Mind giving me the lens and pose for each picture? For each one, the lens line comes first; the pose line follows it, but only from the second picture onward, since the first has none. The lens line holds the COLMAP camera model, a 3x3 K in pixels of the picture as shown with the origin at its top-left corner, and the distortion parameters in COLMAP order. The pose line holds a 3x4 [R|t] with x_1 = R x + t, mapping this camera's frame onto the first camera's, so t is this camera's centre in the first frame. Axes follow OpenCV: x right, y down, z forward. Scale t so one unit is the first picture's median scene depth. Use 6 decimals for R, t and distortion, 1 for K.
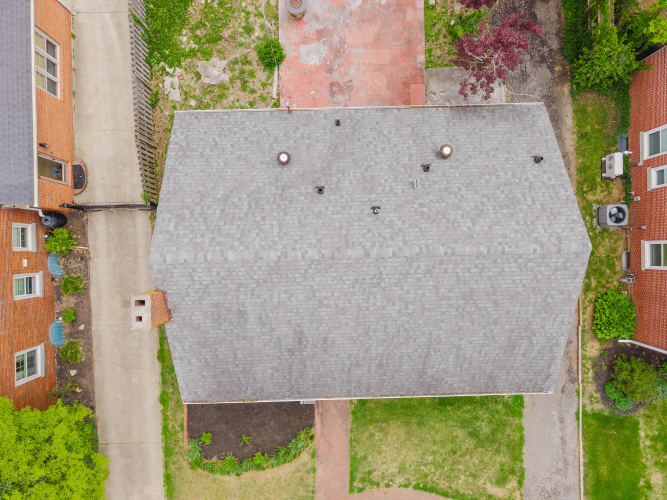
lens RADIAL K [[456.9, 0, 336.6], [0, 456.9, 251.6], [0, 0, 1]] dist [0.001030, -0.004633]
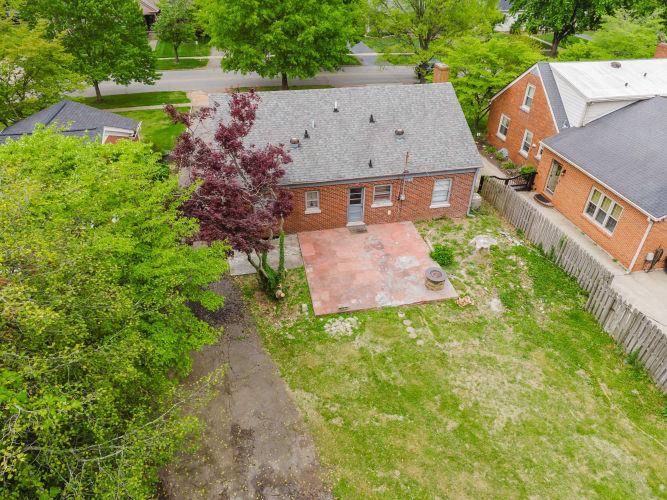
lens RADIAL K [[450.6, 0, 331.4], [0, 450.6, 266.1], [0, 0, 1]] dist [0.007500, -0.002544]
pose [[-0.985596, 0.082432, -0.147670, 0.288540], [-0.167894, -0.581836, 0.795788, -1.270142], [-0.020321, 0.809118, 0.587295, 0.370718]]
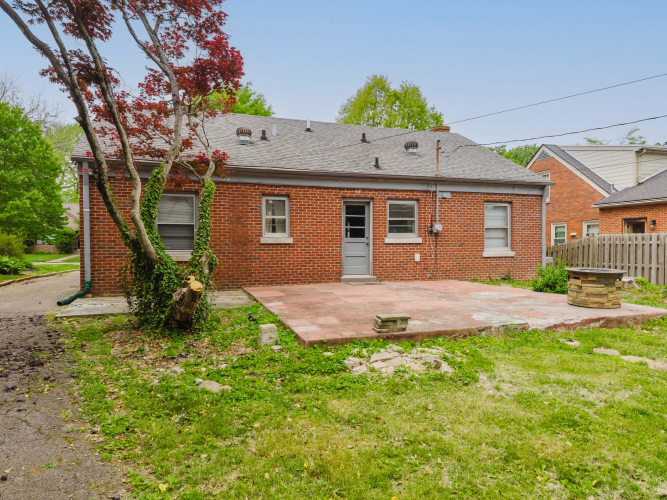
lens RADIAL K [[456.9, 0, 336.6], [0, 456.9, 251.6], [0, 0, 1]] dist [0.001030, -0.004633]
pose [[-0.951390, -0.013680, -0.307686, 0.259747], [-0.307605, -0.007682, 0.951483, -0.843744], [-0.015380, 0.999877, 0.003100, 0.951706]]
